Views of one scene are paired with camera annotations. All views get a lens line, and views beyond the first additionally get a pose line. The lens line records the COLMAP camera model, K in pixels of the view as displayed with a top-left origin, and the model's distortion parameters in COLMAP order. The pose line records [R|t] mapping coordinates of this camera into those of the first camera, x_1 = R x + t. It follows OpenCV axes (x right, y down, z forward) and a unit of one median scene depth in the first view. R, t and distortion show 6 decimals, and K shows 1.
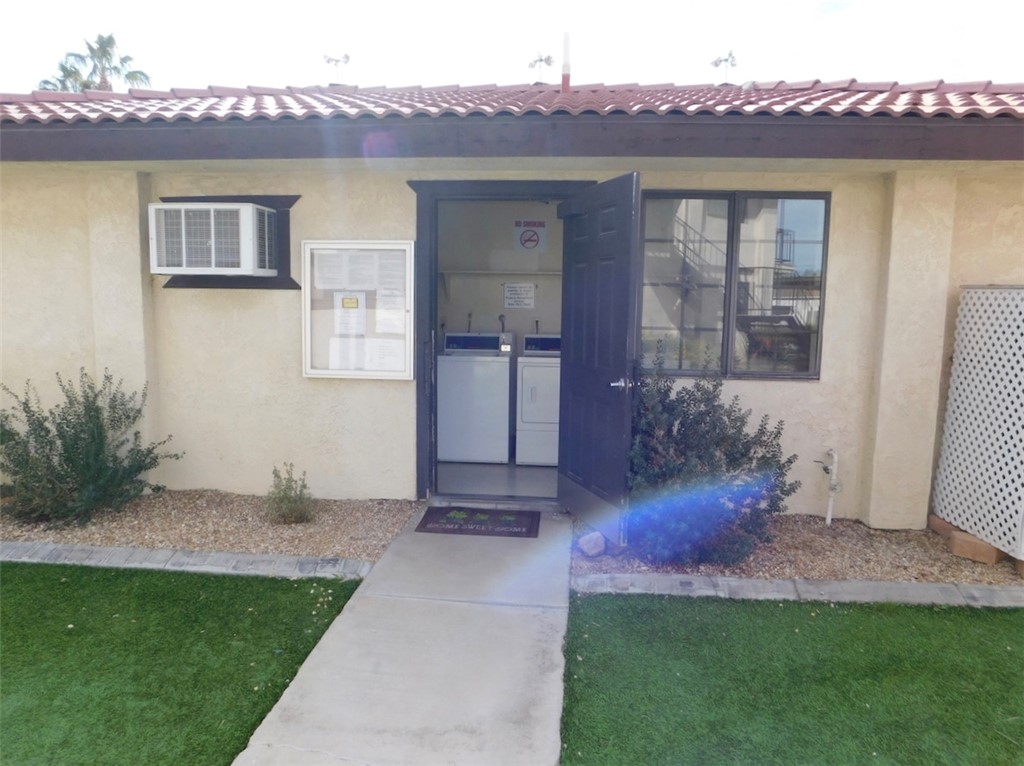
lens RADIAL K [[698.4, 0, 512.8], [0, 698.4, 381.9], [0, 0, 1]] dist [-0.039763, -0.001276]
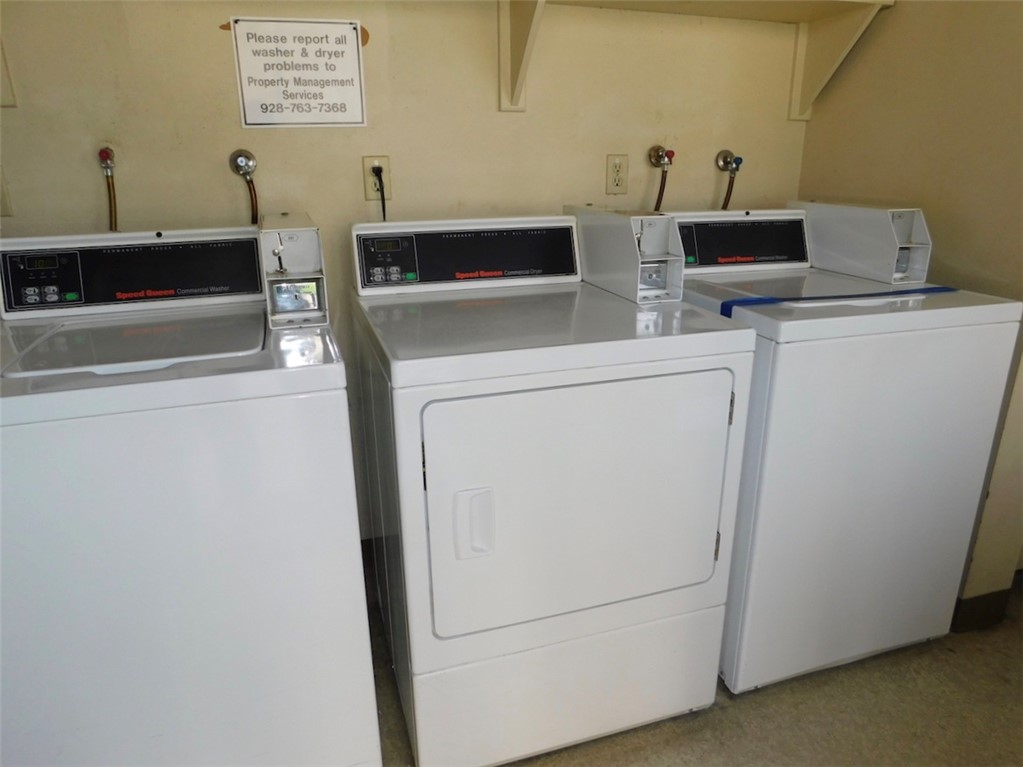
lens RADIAL K [[697.8, 0, 513.1], [0, 697.8, 382.2], [0, 0, 1]] dist [-0.039763, -0.001276]
pose [[0.915779, -0.144312, 0.374863, -0.031778], [0.067307, 0.975169, 0.210985, -0.059465], [-0.396003, -0.167985, 0.902753, 0.716345]]
